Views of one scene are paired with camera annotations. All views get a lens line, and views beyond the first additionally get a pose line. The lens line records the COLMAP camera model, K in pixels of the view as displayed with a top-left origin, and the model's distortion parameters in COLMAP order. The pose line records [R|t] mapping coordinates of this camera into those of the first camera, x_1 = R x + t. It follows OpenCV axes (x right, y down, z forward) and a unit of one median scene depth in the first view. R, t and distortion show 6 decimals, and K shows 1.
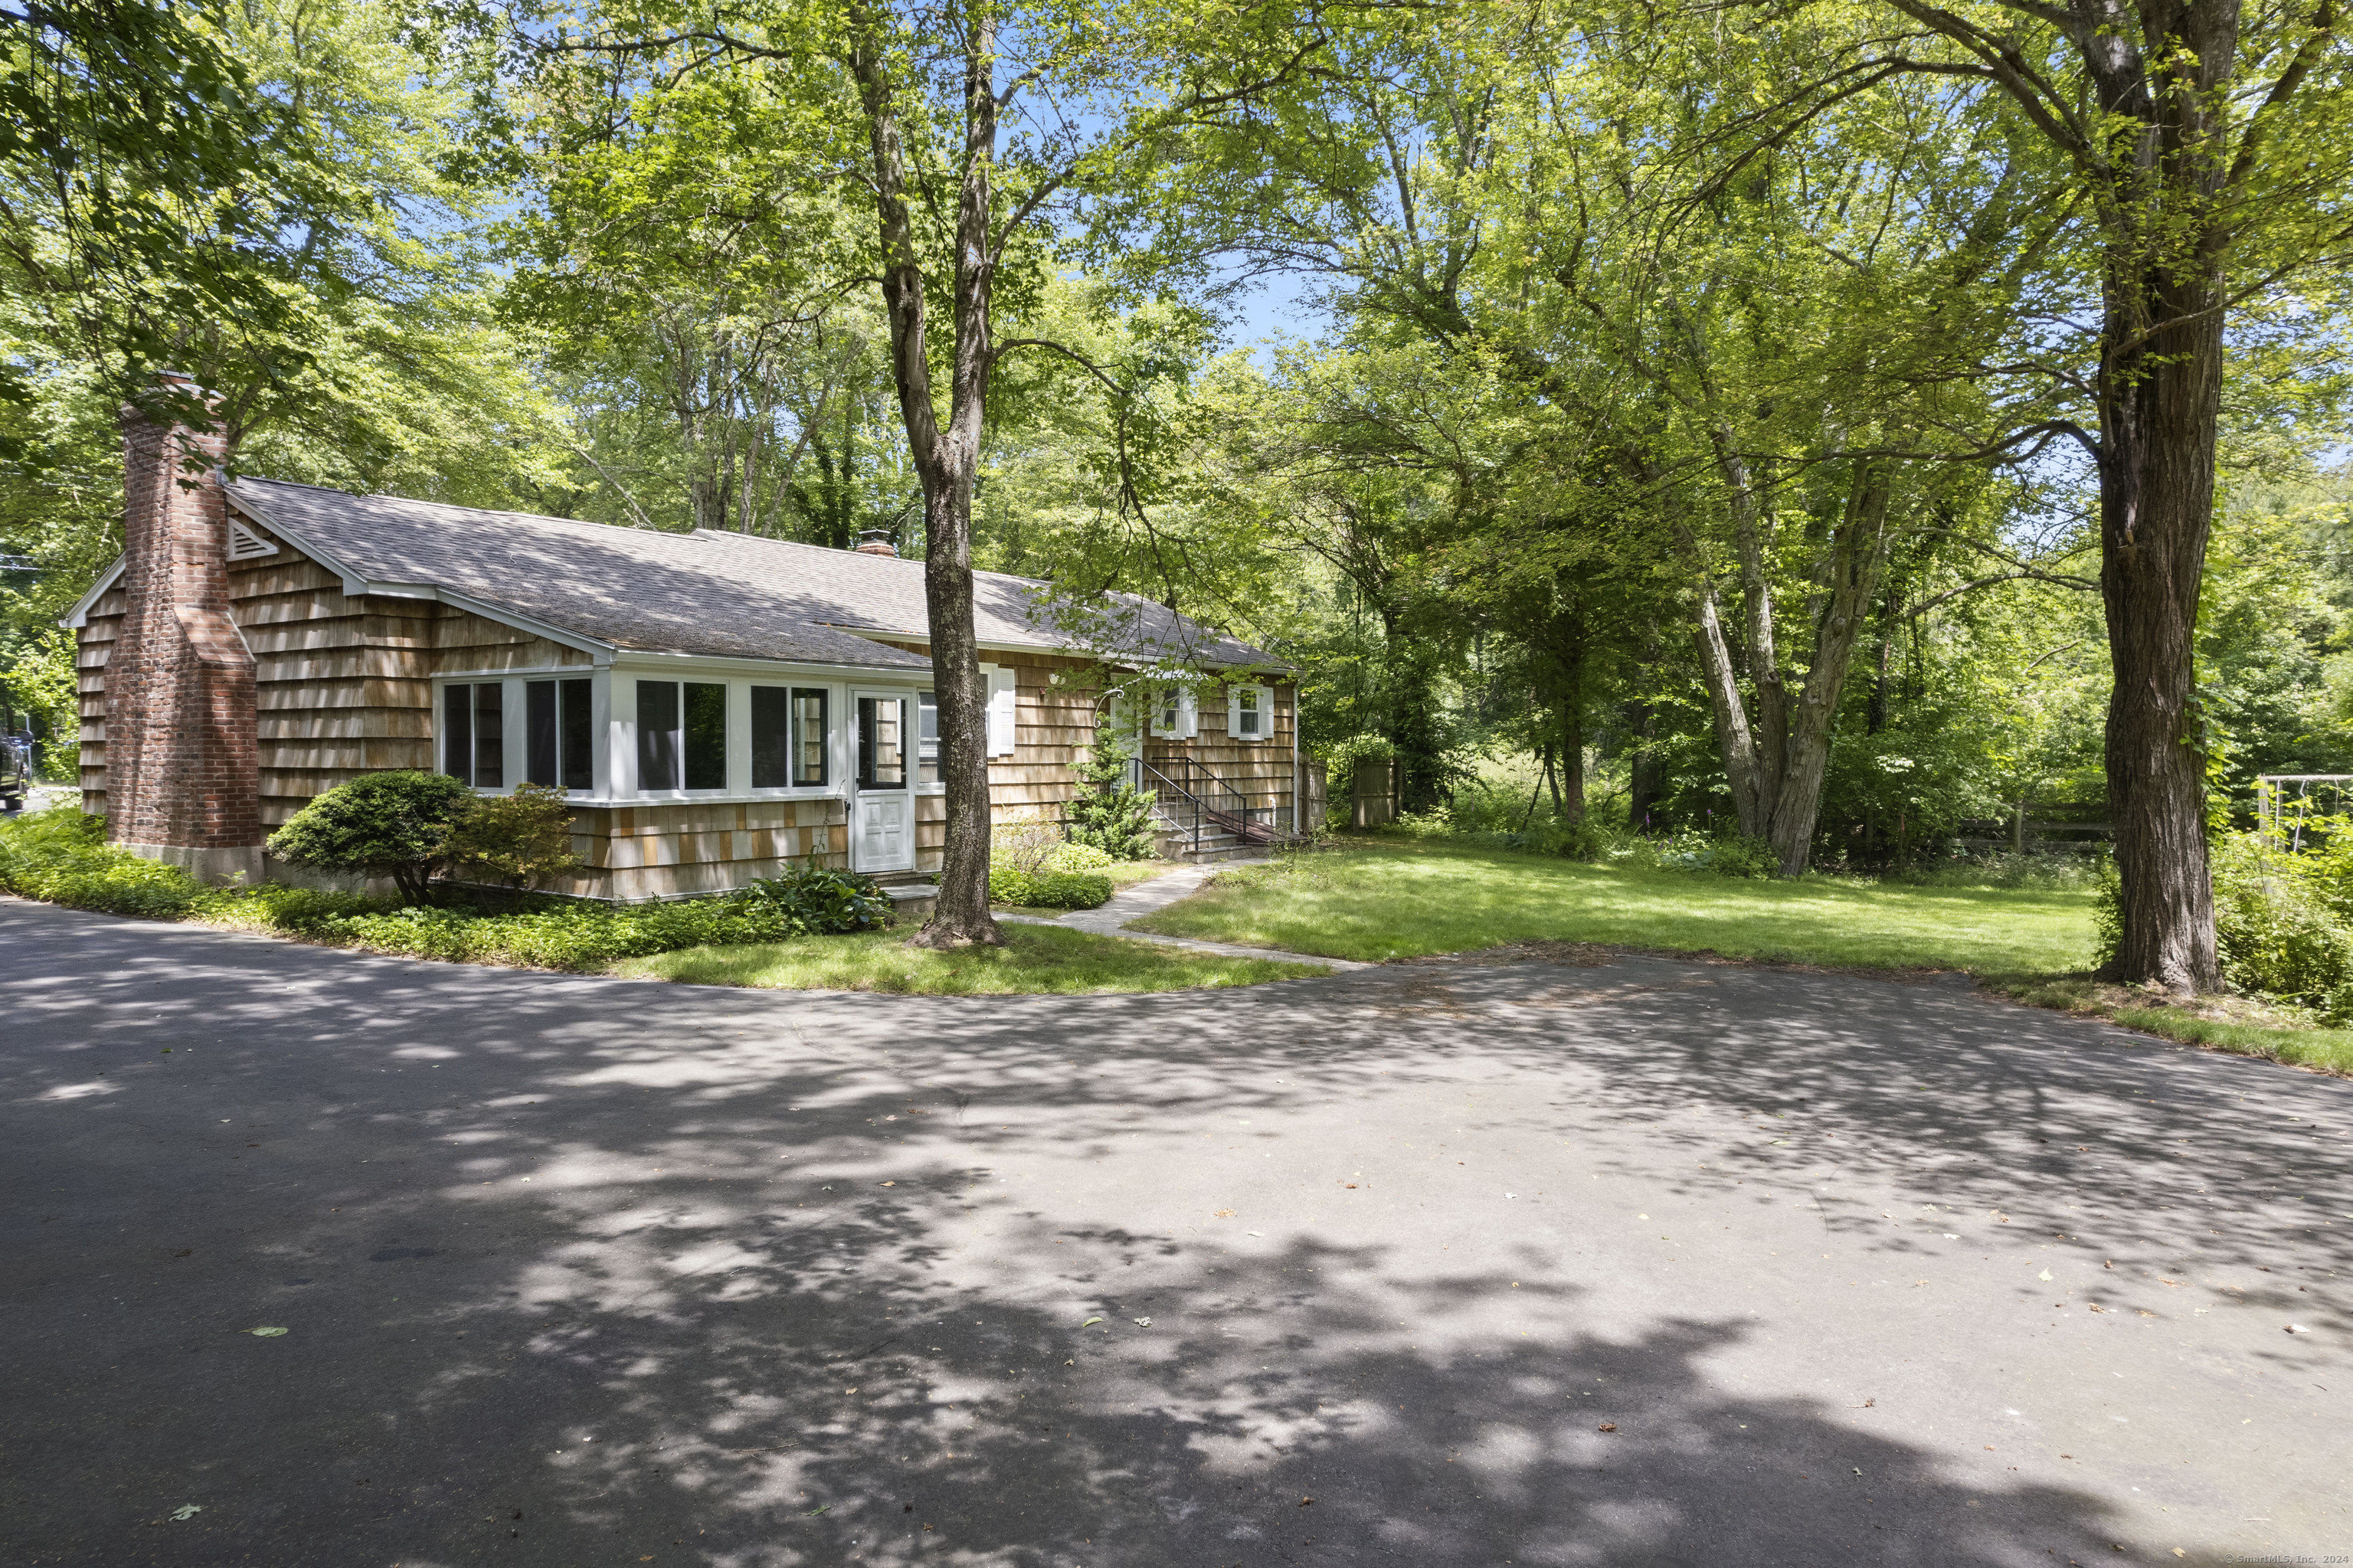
lens RADIAL K [[1510.1, 0, 1173.8], [0, 1510.1, 777.9], [0, 0, 1]] dist [-0.026977, 0.026828]
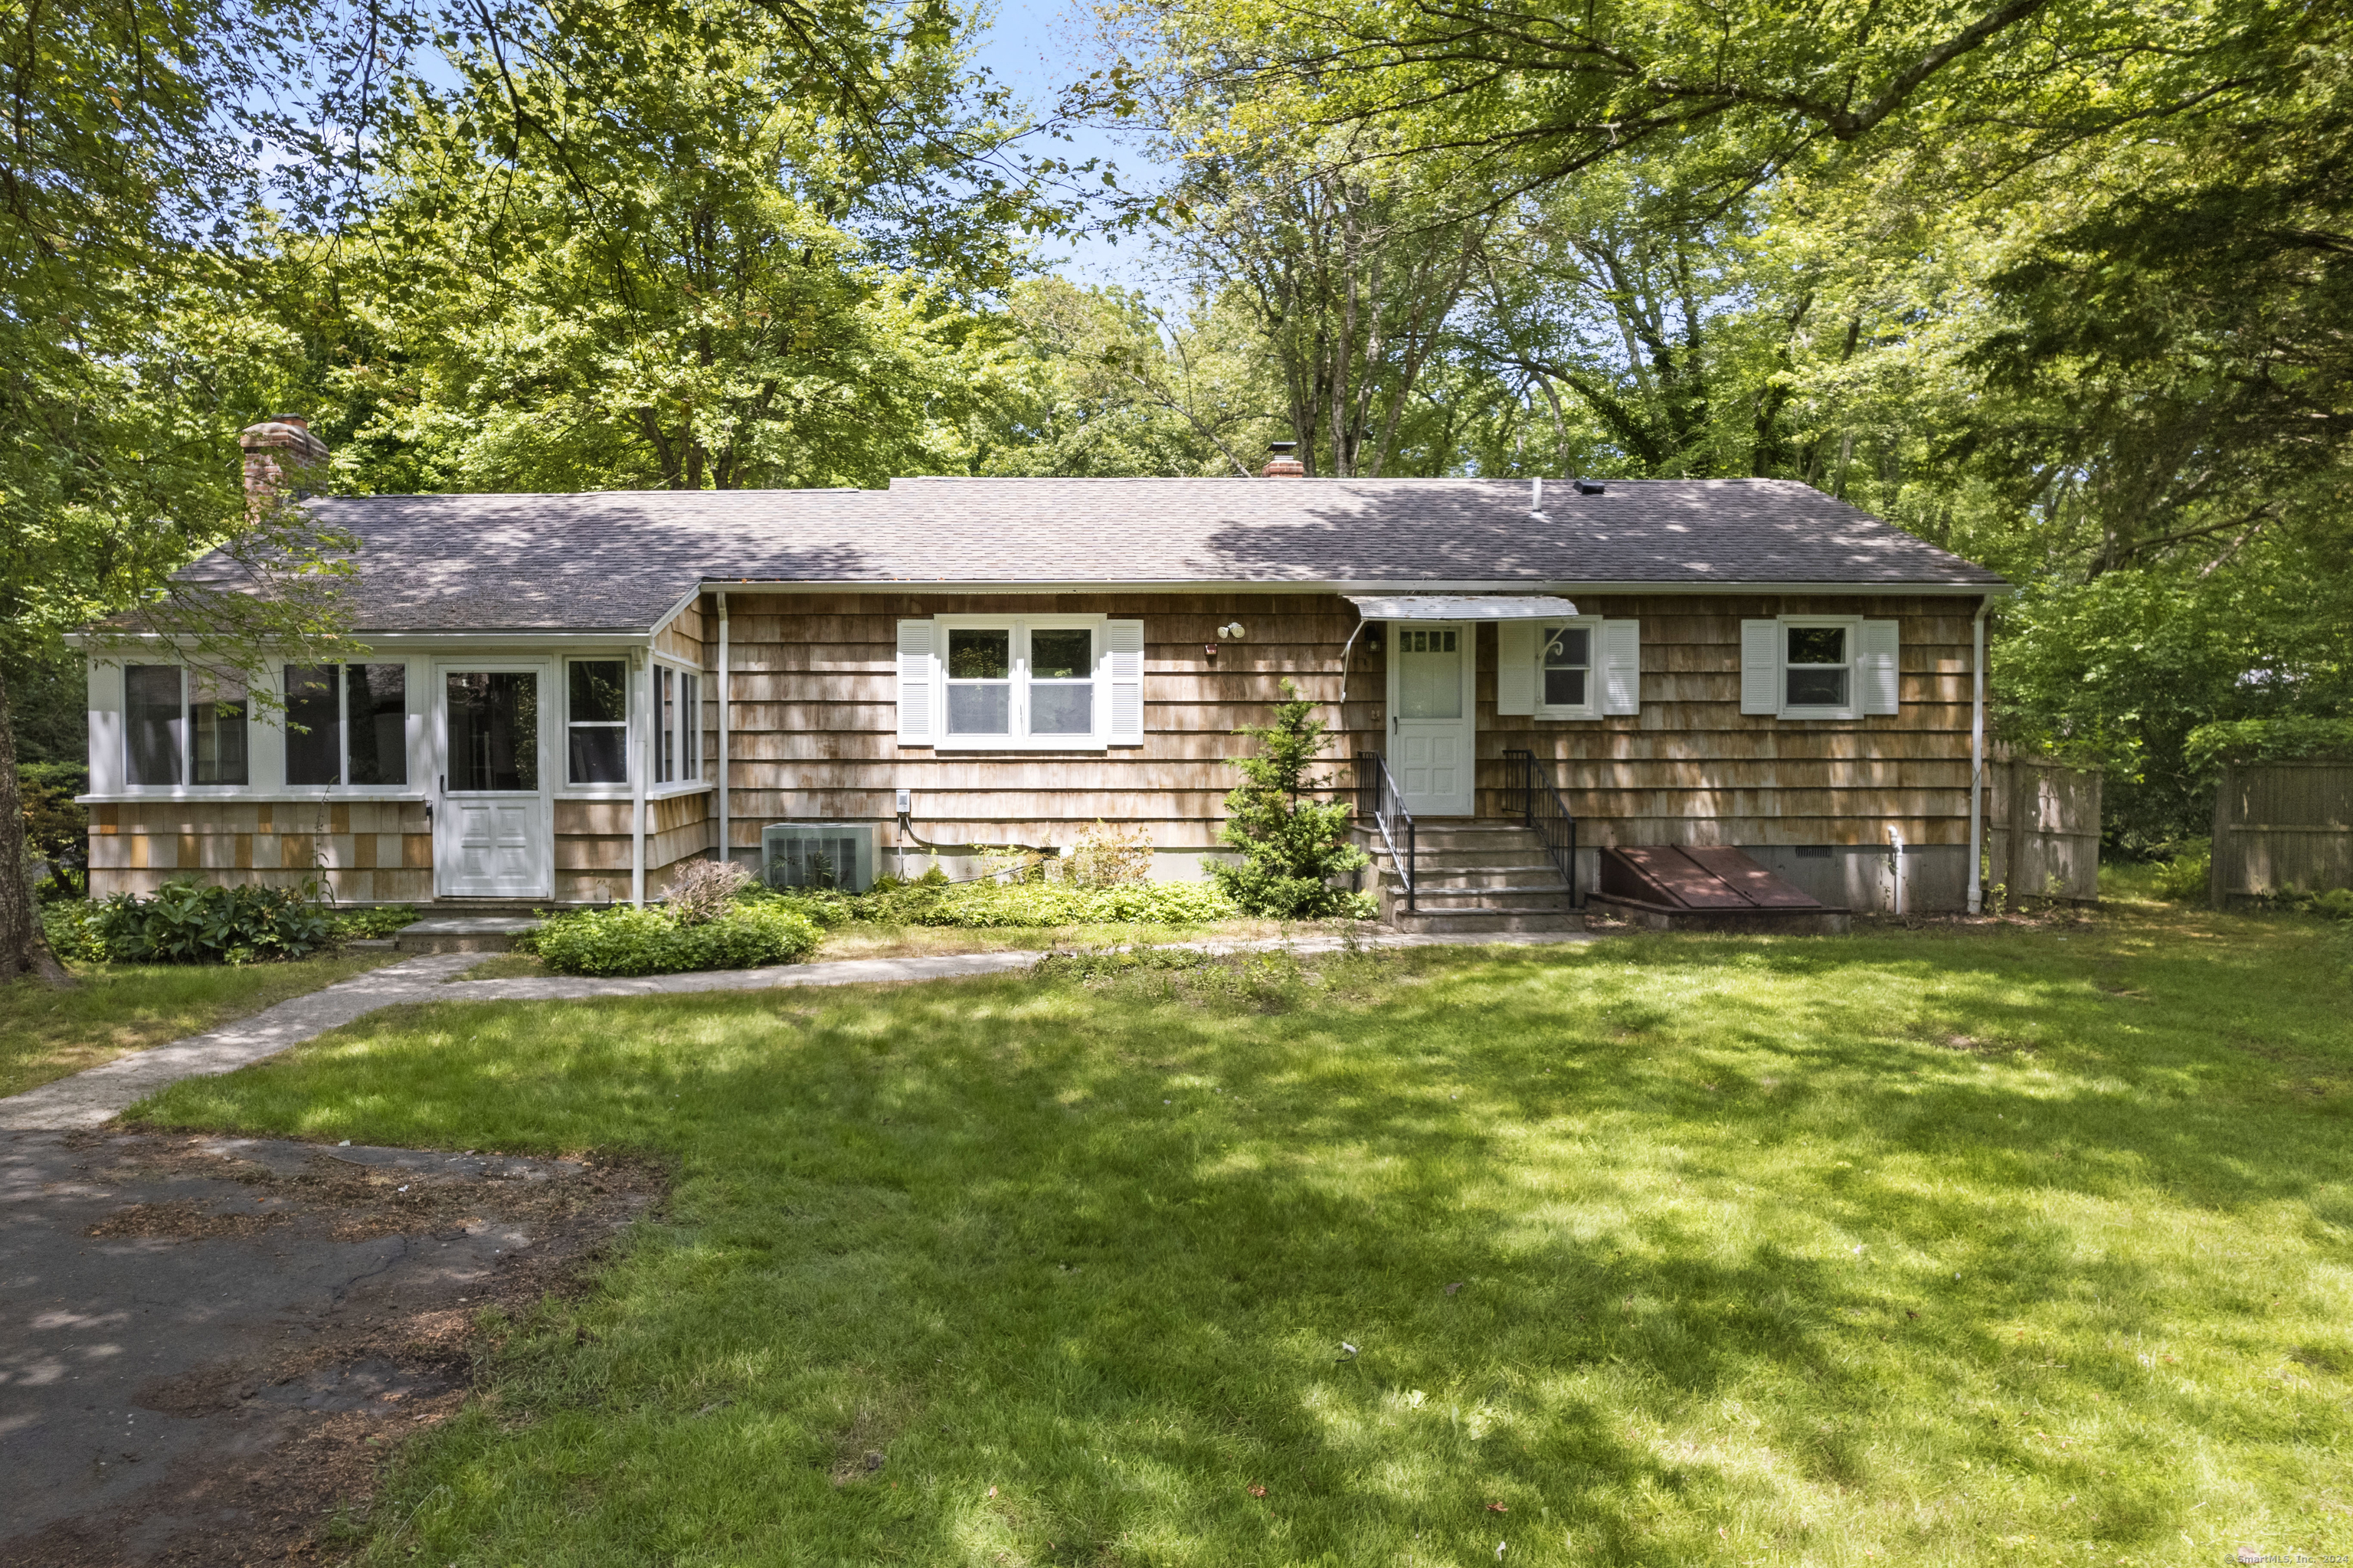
lens RADIAL K [[1510.1, 0, 1198.5], [0, 1510.1, 786.6], [0, 0, 1]] dist [-0.026977, 0.026828]
pose [[0.548221, 0.019914, -0.836096, 0.688020], [-0.012798, 0.999799, 0.015422, -0.011725], [0.836235, 0.002246, 0.548366, 0.935018]]
